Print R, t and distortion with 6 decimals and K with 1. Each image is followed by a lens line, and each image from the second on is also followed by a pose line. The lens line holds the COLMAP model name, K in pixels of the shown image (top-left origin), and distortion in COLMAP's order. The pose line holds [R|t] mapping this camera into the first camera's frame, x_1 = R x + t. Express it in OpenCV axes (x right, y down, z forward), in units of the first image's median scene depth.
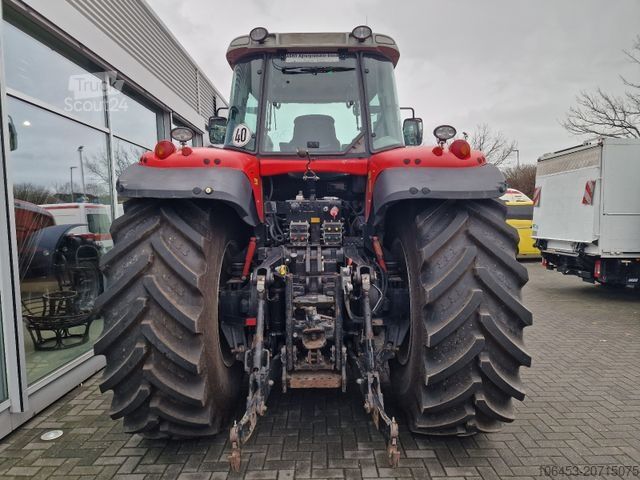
lens RADIAL K [[431.8, 0, 322.3], [0, 431.8, 236.7], [0, 0, 1]] dist [0.071222, -0.067556]
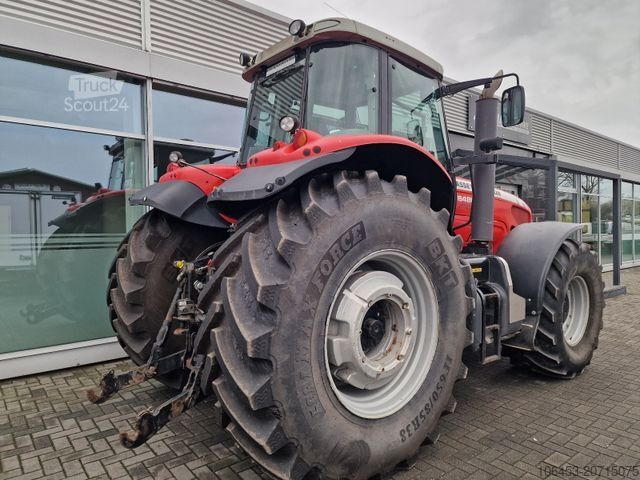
lens RADIAL K [[433.6, 0, 320.6], [0, 433.6, 236.6], [0, 0, 1]] dist [0.071439, -0.068539]
pose [[0.631057, 0.035331, -0.774931, 0.395039], [-0.049553, 0.998758, 0.005183, -0.008096], [0.774152, 0.035129, 0.632024, 0.199319]]
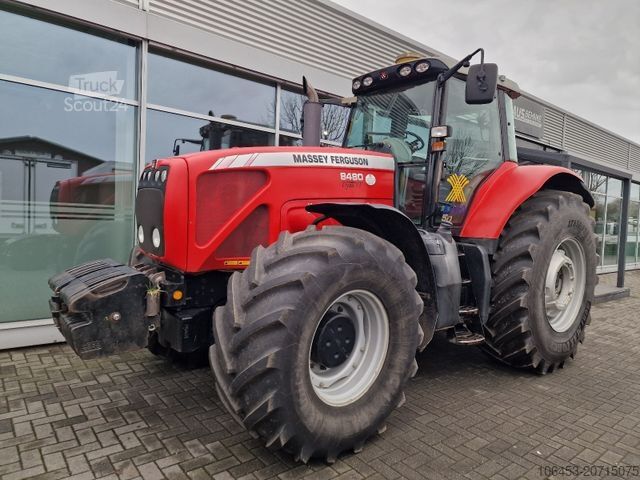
lens RADIAL K [[431.8, 0, 322.3], [0, 431.8, 236.7], [0, 0, 1]] dist [0.071222, -0.067556]
pose [[0.629645, 0.098308, -0.770638, 0.363762], [-0.105931, 0.993561, 0.040195, -0.006811], [0.769627, 0.056326, 0.636004, 0.228287]]
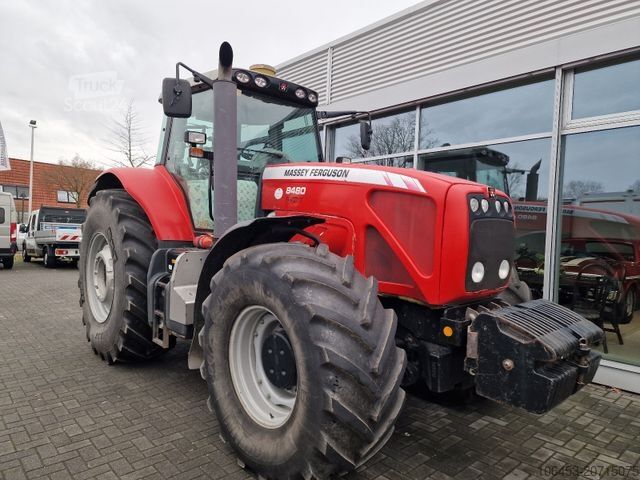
lens RADIAL K [[431.6, 0, 320.8], [0, 431.6, 242.1], [0, 0, 1]] dist [0.071268, -0.066329]
pose [[-0.746510, 0.022674, -0.664987, 0.344577], [-0.043933, 0.995559, 0.083265, -0.051864], [0.663922, 0.091374, -0.742198, 1.151302]]
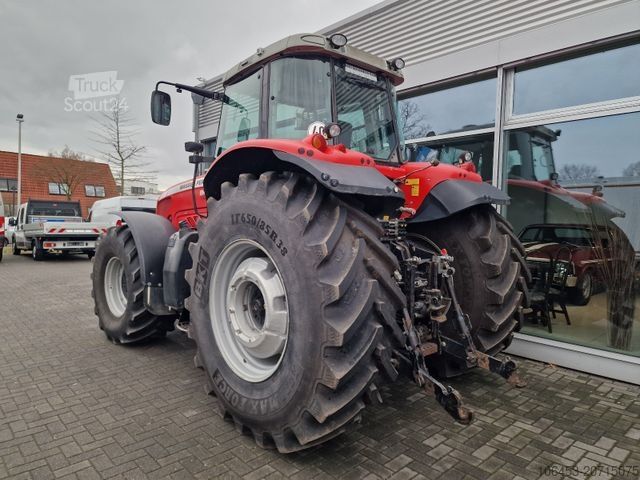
lens RADIAL K [[433.6, 0, 320.6], [0, 433.6, 236.6], [0, 0, 1]] dist [0.071439, -0.068539]
pose [[-0.742118, 0.043306, -0.668869, 0.332750], [-0.030172, 0.994741, 0.097881, -0.062178], [0.669590, 0.092820, -0.736908, 1.221563]]
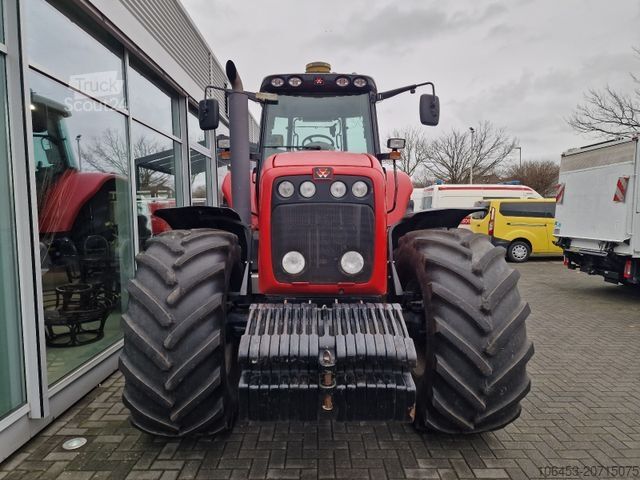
lens RADIAL K [[433.6, 0, 320.6], [0, 433.6, 236.6], [0, 0, 1]] dist [0.071439, -0.068539]
pose [[0.999838, 0.017304, 0.004887, -0.053057], [-0.017359, 0.999783, 0.011550, 0.002505], [-0.004686, -0.011633, 0.999921, 0.040803]]
